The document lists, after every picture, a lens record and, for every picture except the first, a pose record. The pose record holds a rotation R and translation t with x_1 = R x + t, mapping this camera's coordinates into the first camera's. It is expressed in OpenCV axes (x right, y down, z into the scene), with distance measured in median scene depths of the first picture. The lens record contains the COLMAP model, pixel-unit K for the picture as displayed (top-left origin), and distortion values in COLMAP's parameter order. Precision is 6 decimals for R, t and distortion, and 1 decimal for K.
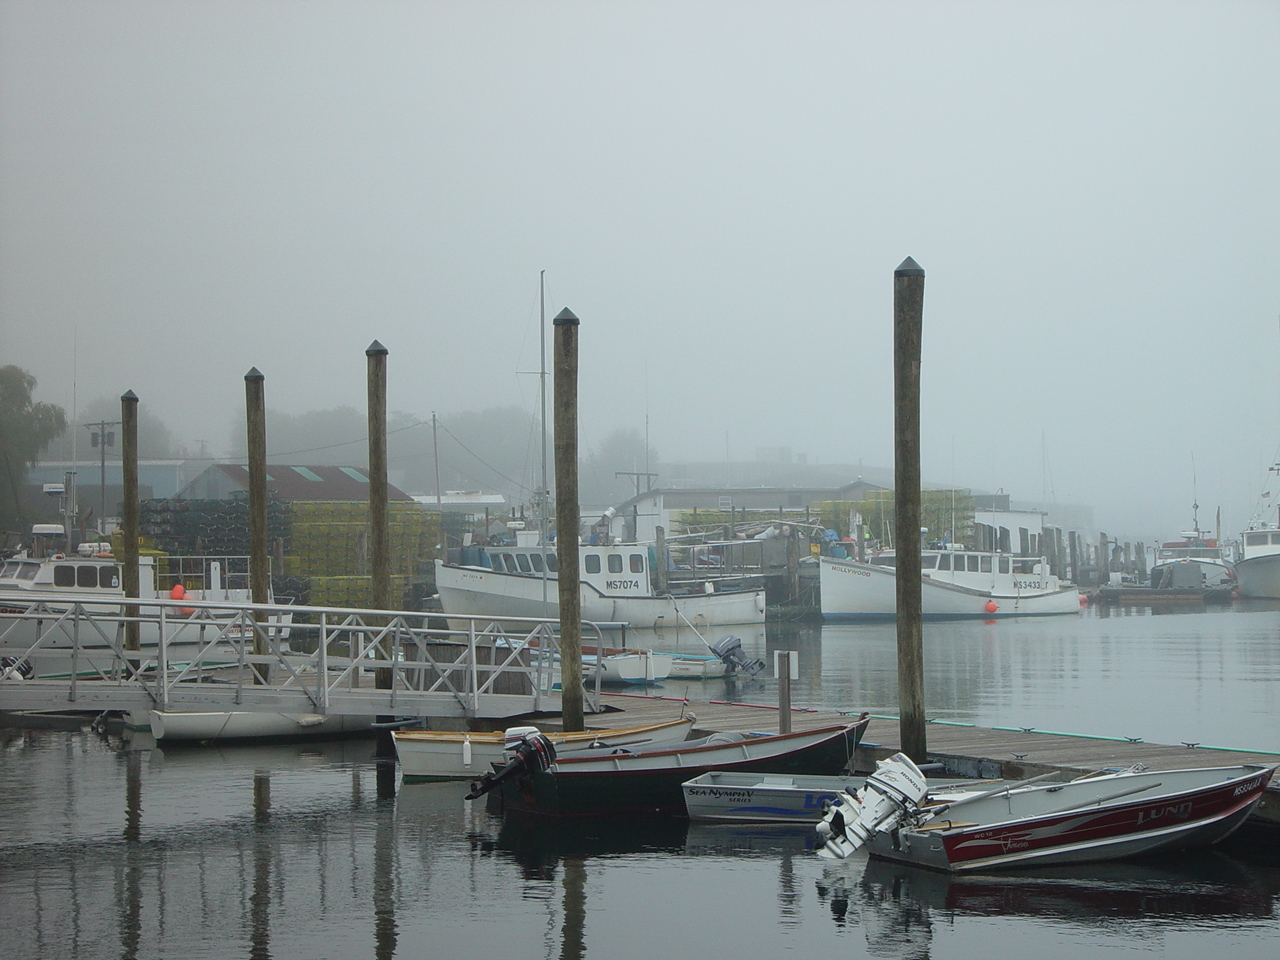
lens RADIAL K [[659.4, 0, 639.6], [0, 659.4, 479.6], [0, 0, 1]] dist [0.004270, -0.000285]
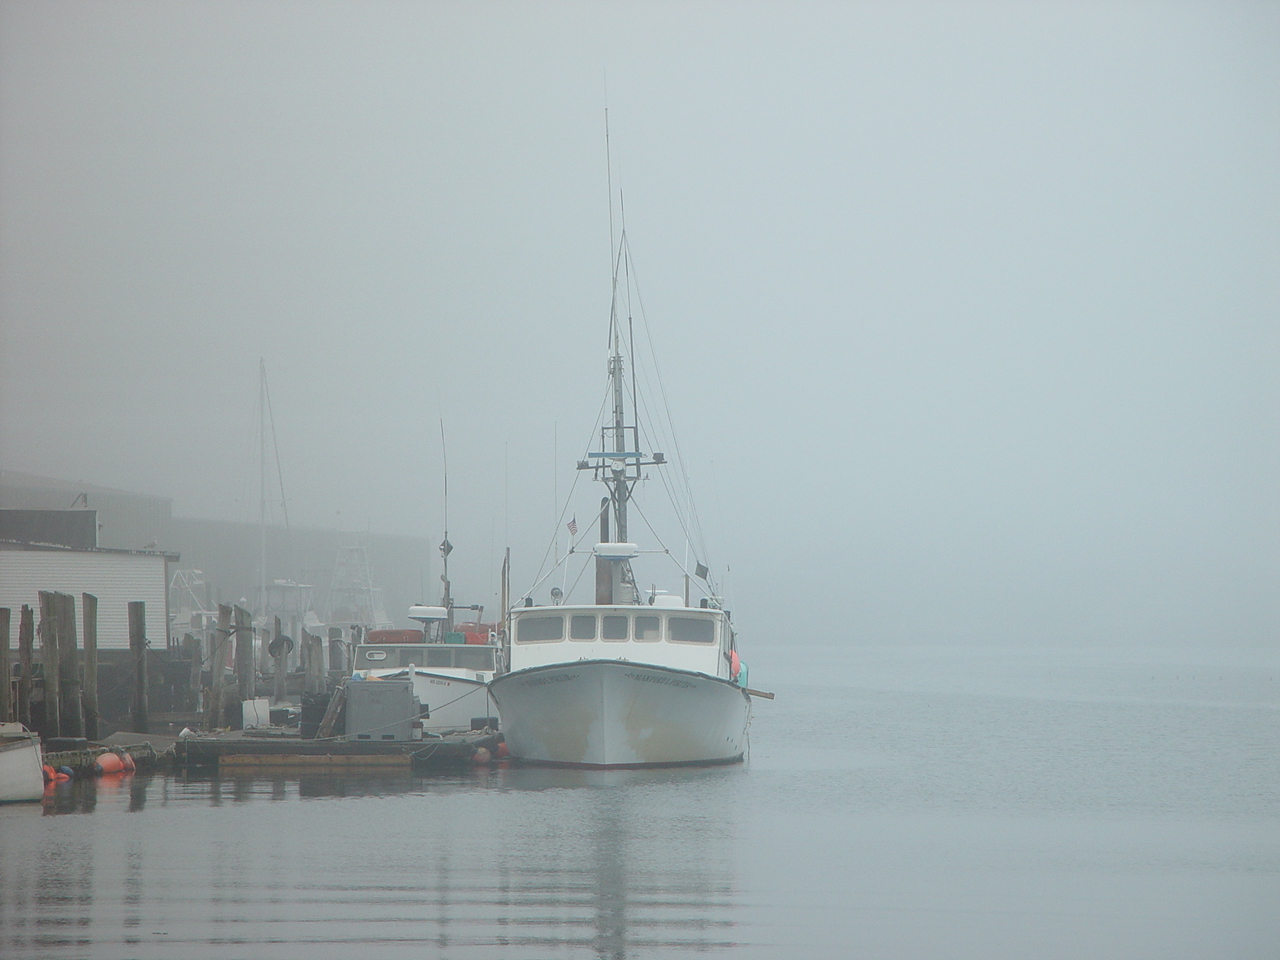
lens RADIAL K [[1590.0, 0, 640.0], [0, 1590.0, 484.4], [0, 0, 1]] dist [-0.034697, 0.000000]
pose [[0.990345, 0.023502, 0.136616, 0.963928], [-0.027542, 0.999235, 0.027757, -0.037892], [-0.135859, -0.031252, 0.990235, -0.038804]]
